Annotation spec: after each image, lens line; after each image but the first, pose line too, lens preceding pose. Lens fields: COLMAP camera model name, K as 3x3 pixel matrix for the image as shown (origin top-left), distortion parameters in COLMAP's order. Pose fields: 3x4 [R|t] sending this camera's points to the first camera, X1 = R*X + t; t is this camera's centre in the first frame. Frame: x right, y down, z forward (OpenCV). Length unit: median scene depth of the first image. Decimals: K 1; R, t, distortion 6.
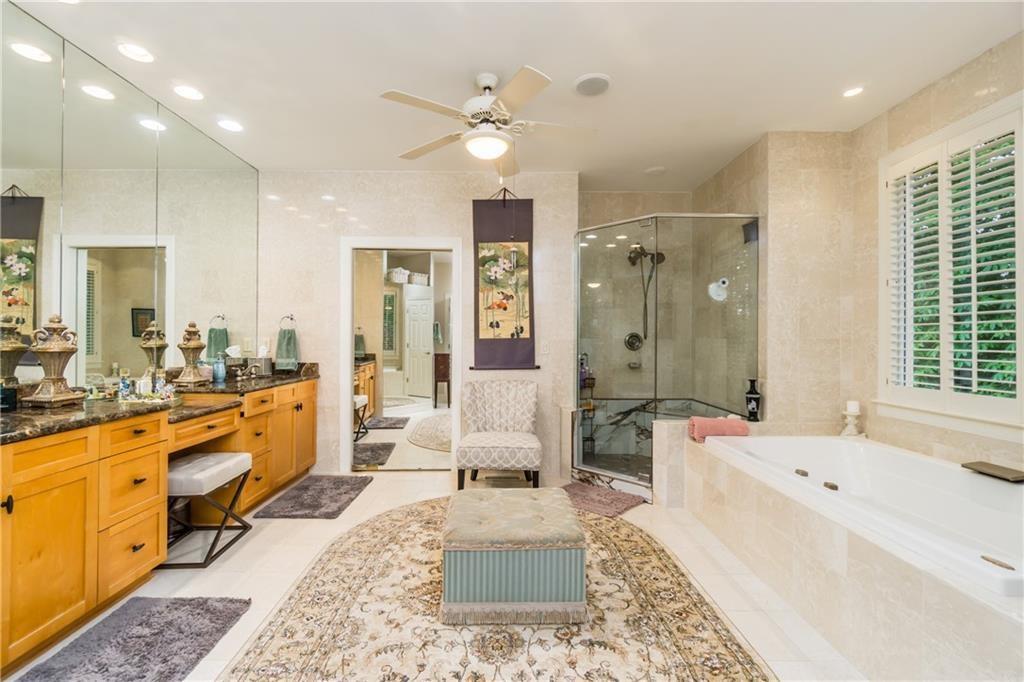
lens RADIAL K [[446.4, 0, 518.1], [0, 446.4, 338.1], [0, 0, 1]] dist [-0.000836, -0.000103]
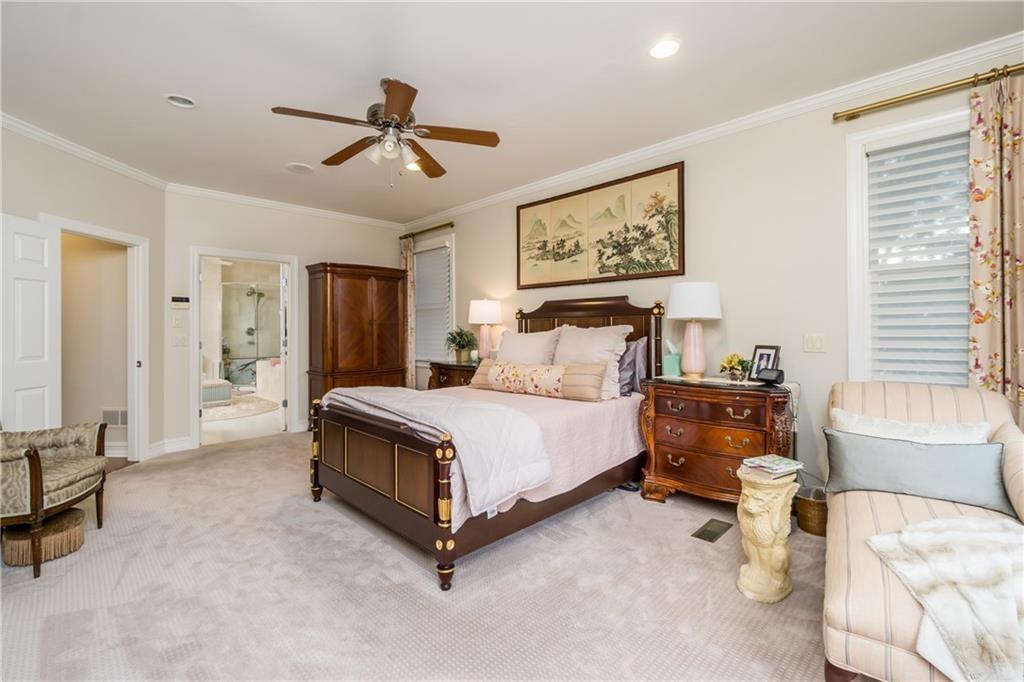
lens RADIAL K [[446.4, 0, 518.1], [0, 446.4, 338.1], [0, 0, 1]] dist [-0.000836, -0.000103]
pose [[0.727916, -0.024774, 0.685218, -0.280687], [0.006502, 0.999552, 0.029232, -0.014091], [-0.685635, -0.016823, 0.727751, -1.471330]]
